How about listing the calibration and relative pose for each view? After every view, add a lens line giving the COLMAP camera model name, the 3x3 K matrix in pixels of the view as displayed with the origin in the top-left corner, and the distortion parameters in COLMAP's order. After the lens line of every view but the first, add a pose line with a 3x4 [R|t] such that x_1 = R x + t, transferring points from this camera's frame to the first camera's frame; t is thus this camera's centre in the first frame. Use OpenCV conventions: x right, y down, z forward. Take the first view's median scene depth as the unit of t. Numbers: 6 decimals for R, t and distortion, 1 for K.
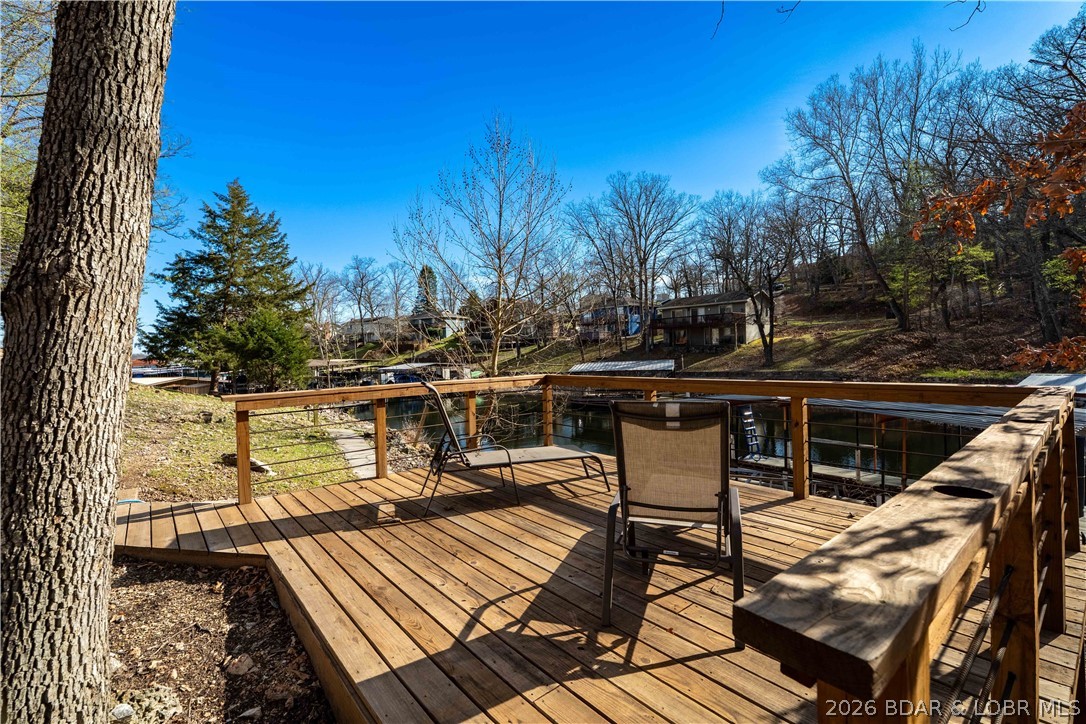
lens RADIAL K [[477.6, 0, 548.4], [0, 477.6, 361.2], [0, 0, 1]] dist [-0.009015, 0.000606]
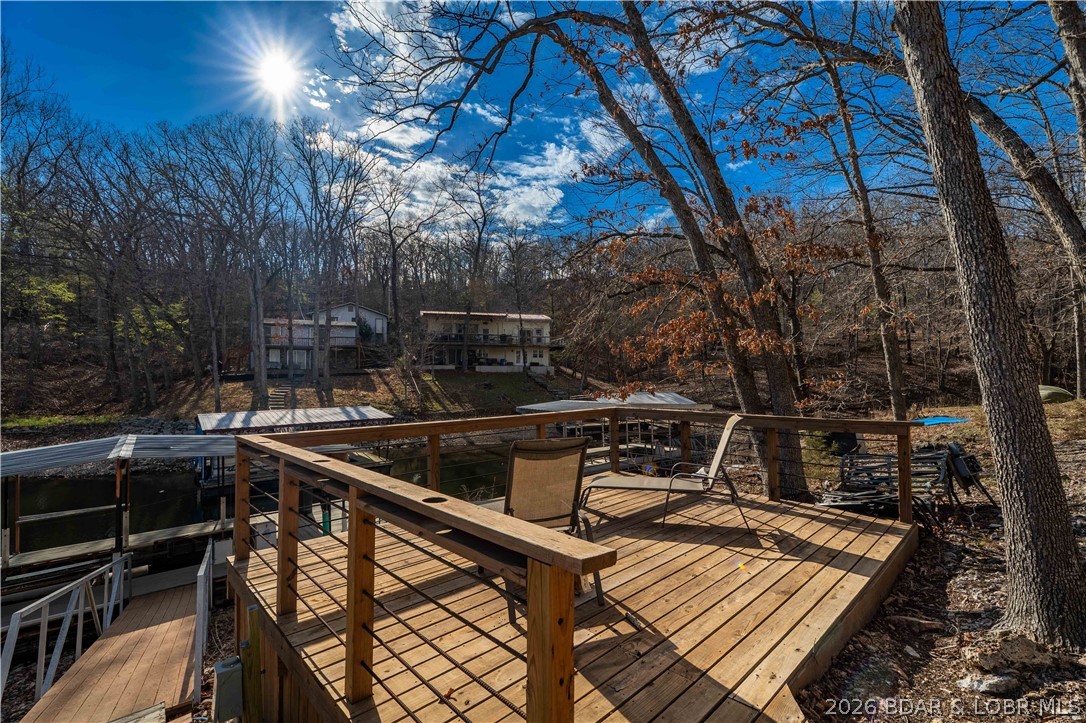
lens RADIAL K [[477.6, 0, 548.4], [0, 477.6, 360.7], [0, 0, 1]] dist [-0.009015, 0.000606]
pose [[-0.061002, 0.064005, 0.996083, -1.363386], [0.028708, 0.997642, -0.062347, -0.038829], [-0.997725, 0.024792, -0.062695, 1.449707]]
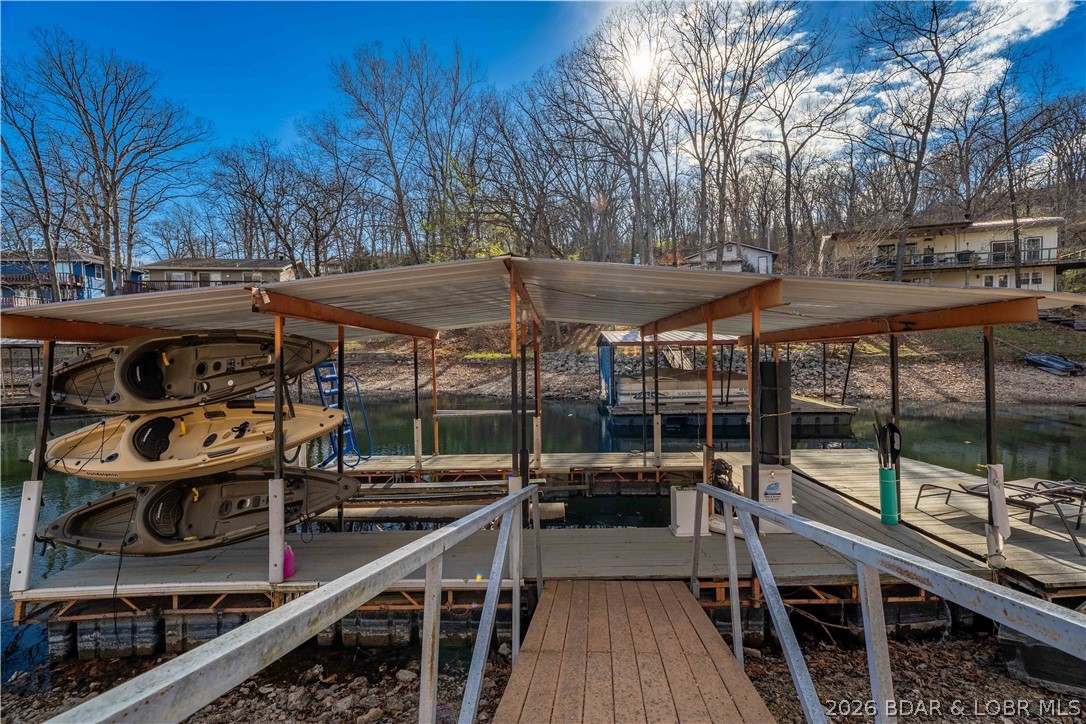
lens RADIAL K [[482.3, 0, 548.5], [0, 482.3, 363.0], [0, 0, 1]] dist [-0.007036, -0.000013]
pose [[0.607391, -0.004745, 0.794389, 0.970337], [0.006038, 0.999981, 0.001357, 0.616939], [-0.794380, 0.003972, 0.607408, 3.199539]]
